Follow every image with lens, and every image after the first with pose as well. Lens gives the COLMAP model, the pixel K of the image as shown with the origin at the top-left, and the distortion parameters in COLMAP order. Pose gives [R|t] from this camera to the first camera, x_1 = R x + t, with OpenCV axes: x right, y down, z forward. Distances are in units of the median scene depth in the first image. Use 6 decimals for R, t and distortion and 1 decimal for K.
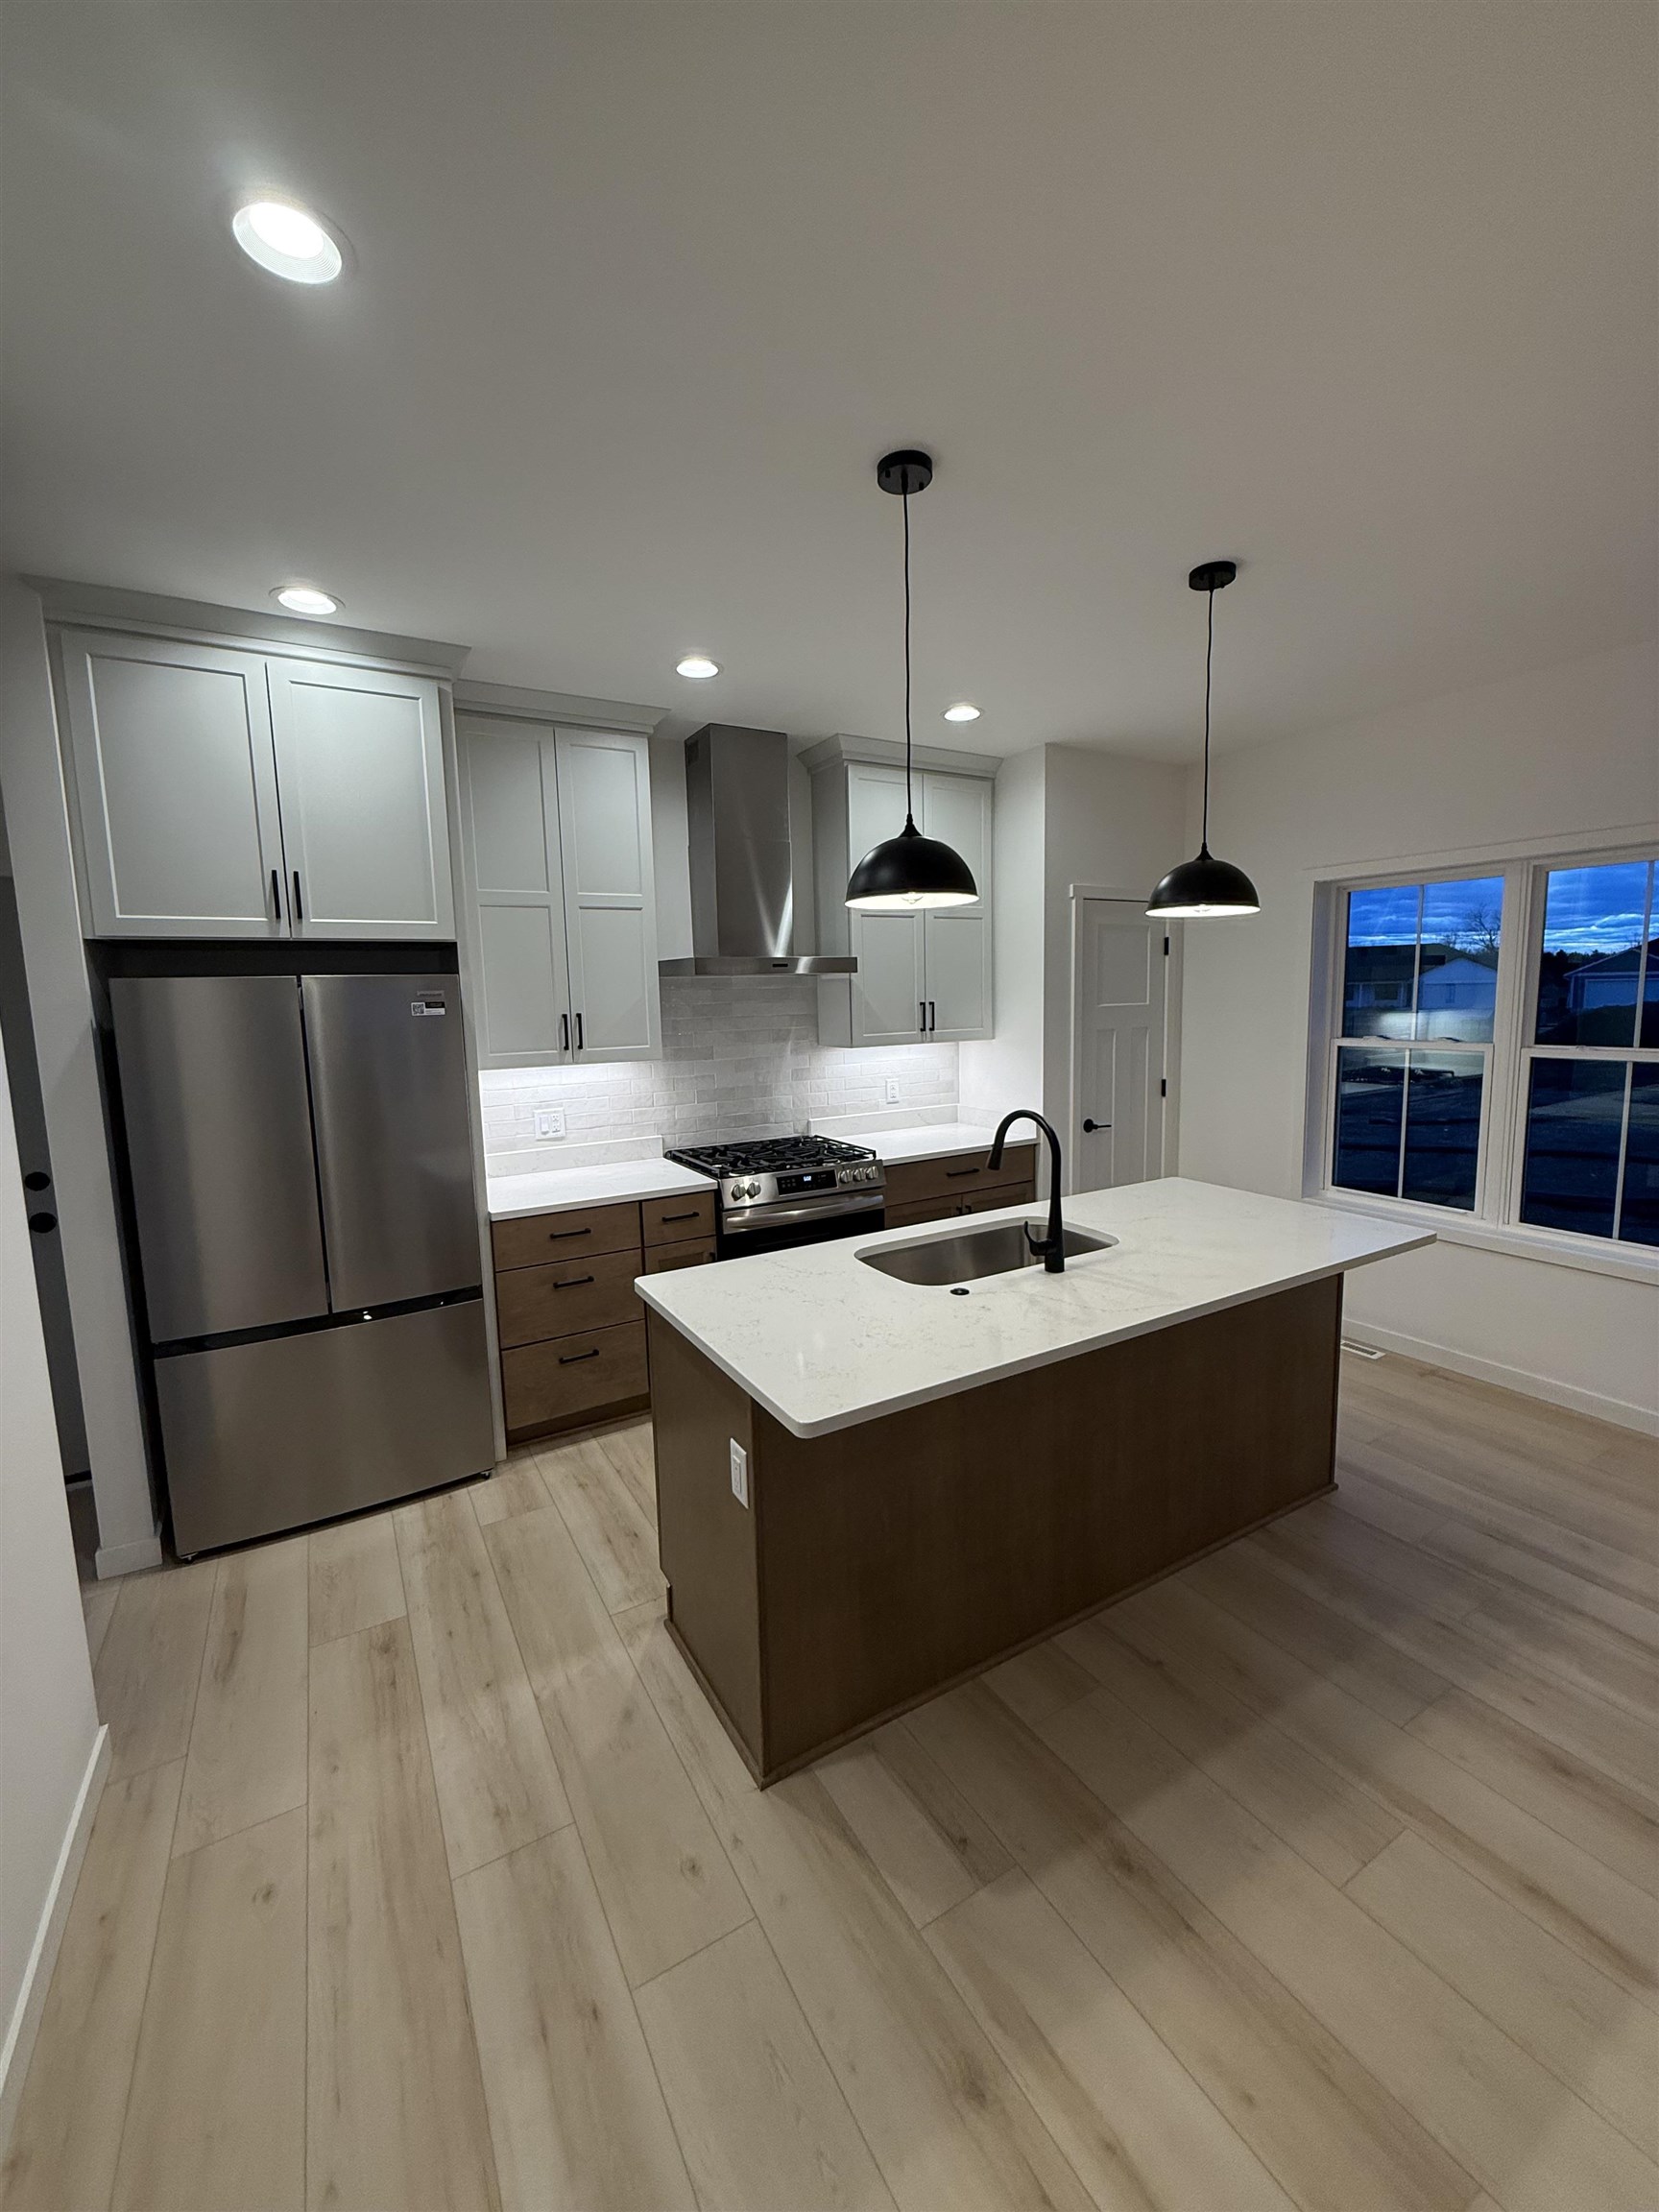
lens RADIAL K [[882.8, 0, 829.5], [0, 882.8, 1106.0], [0, 0, 1]] dist [-0.002750, -0.000119]
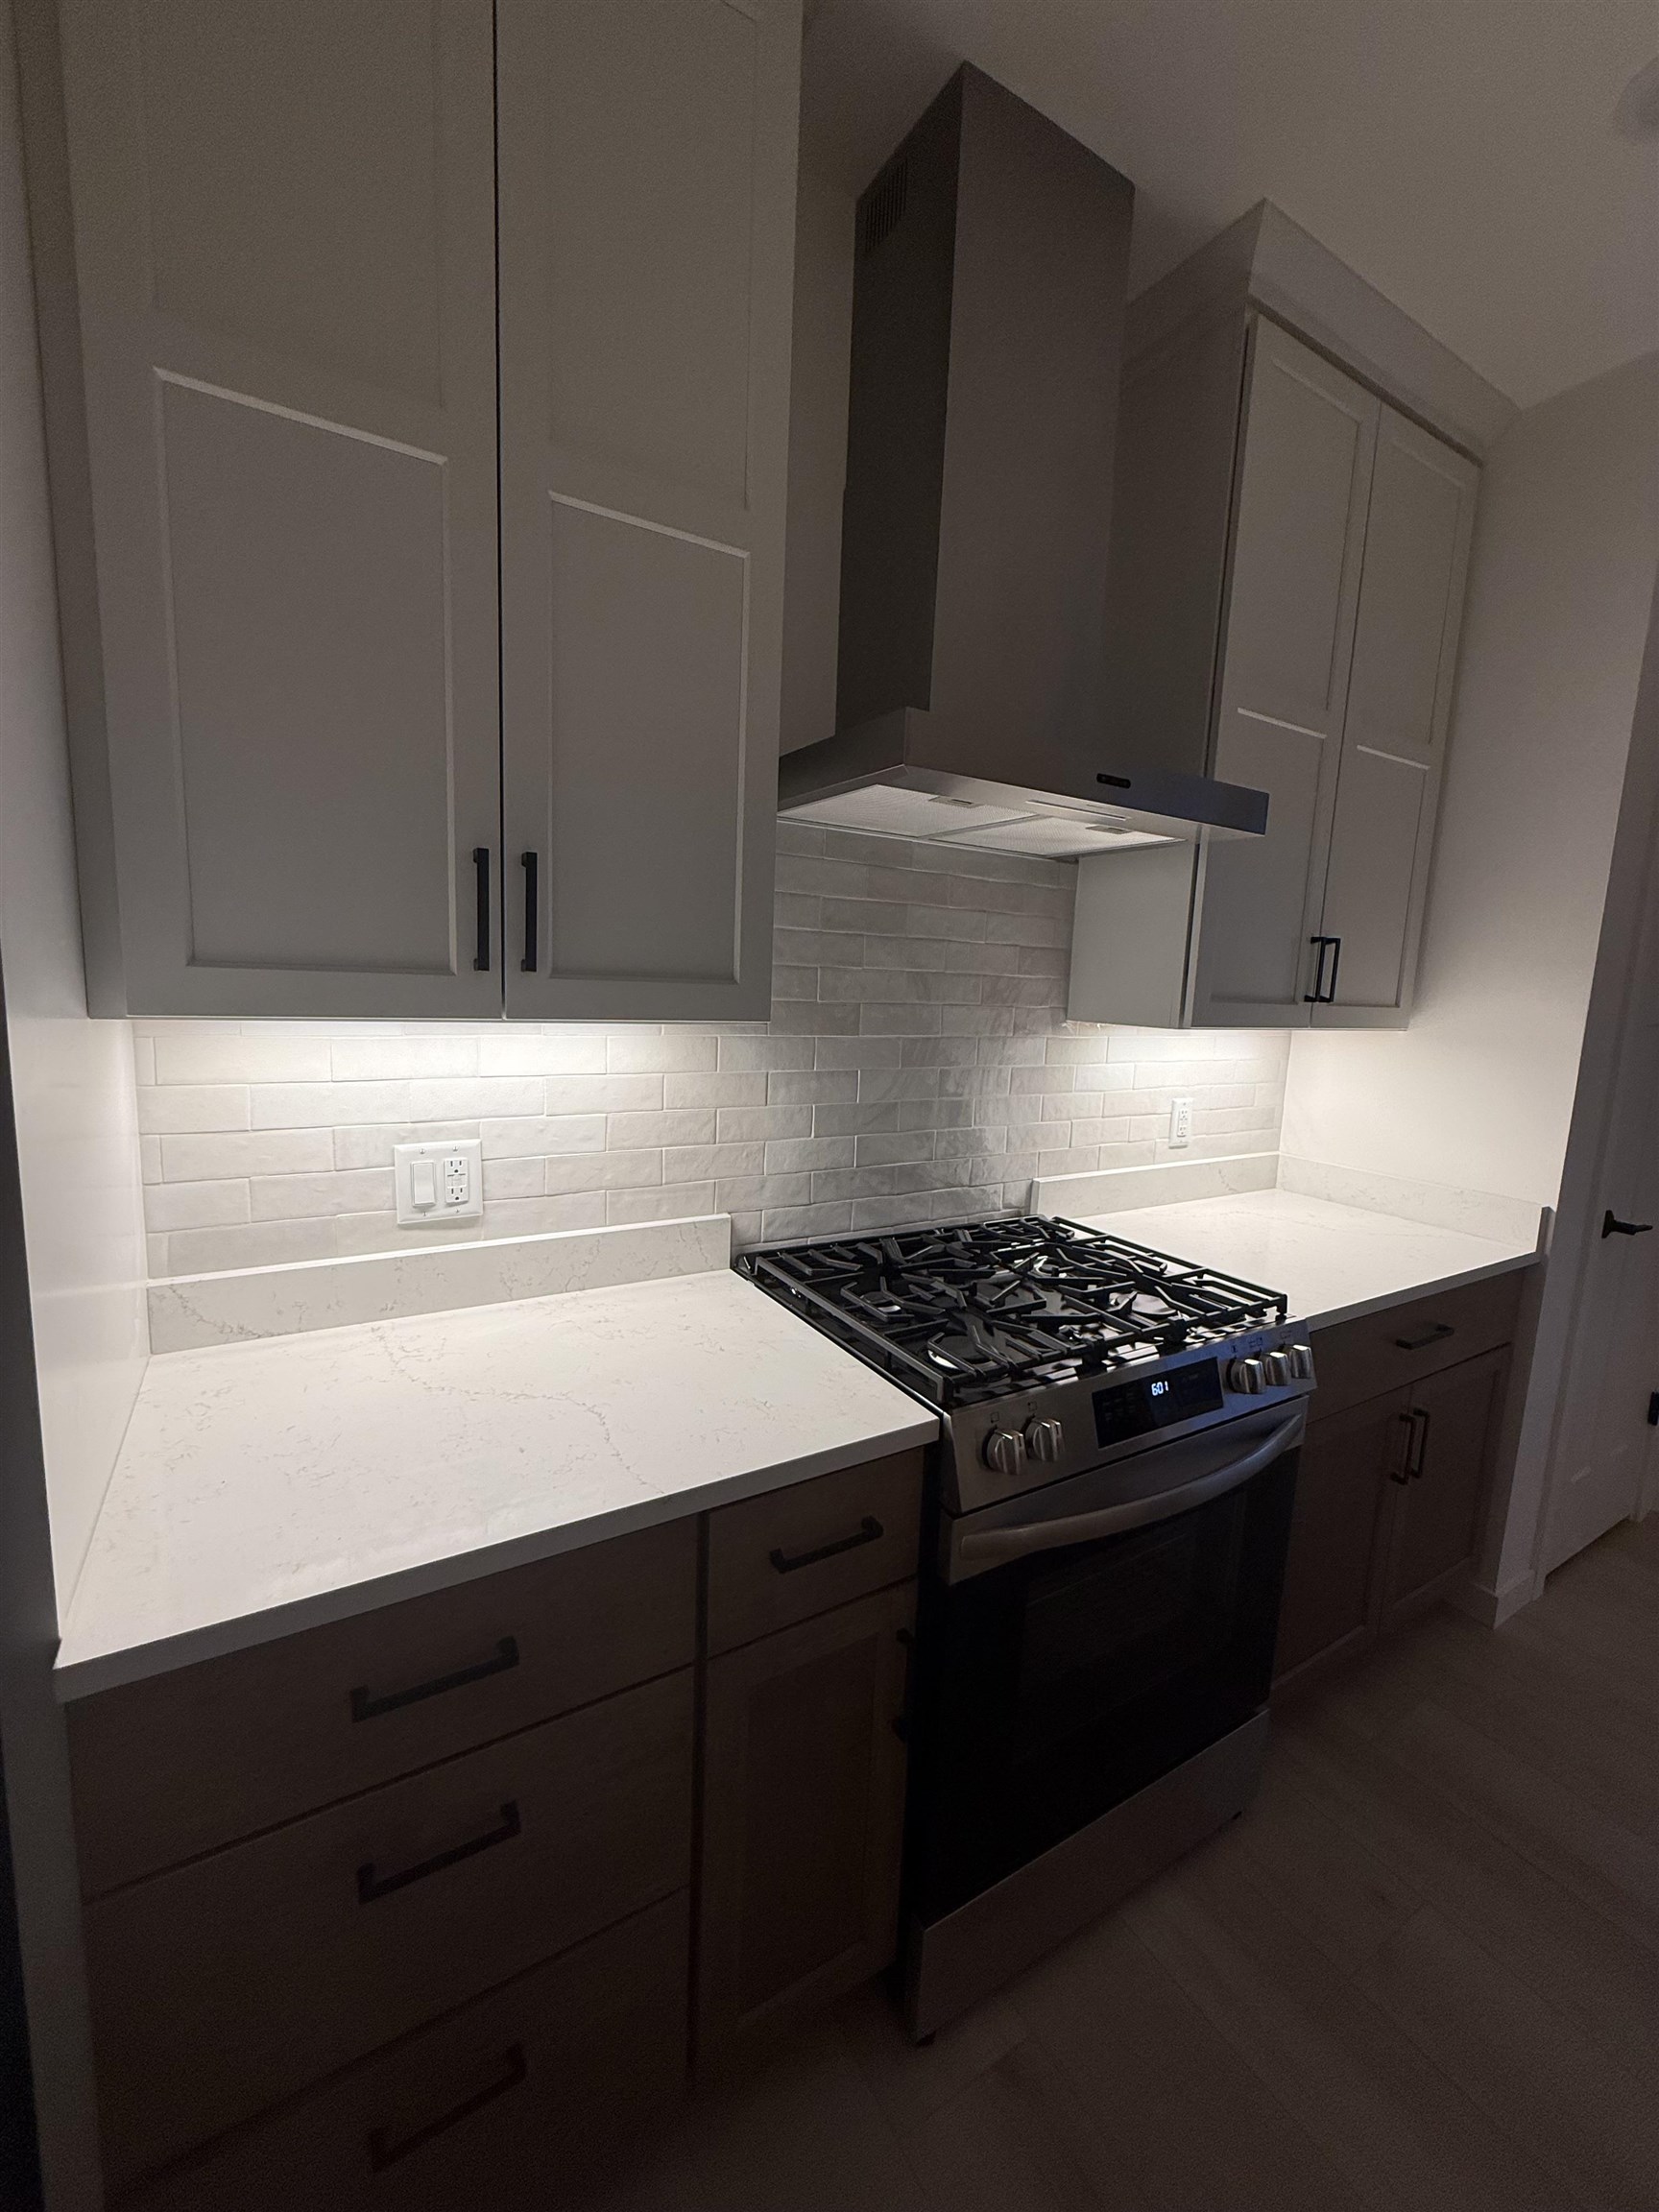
lens RADIAL K [[882.8, 0, 829.5], [0, 882.8, 1106.0], [0, 0, 1]] dist [-0.002750, -0.000119]
pose [[0.997727, 0.063090, 0.023671, -0.180743], [-0.063450, 0.997876, 0.014741, -0.028669], [-0.022691, -0.016209, 0.999611, 0.684835]]
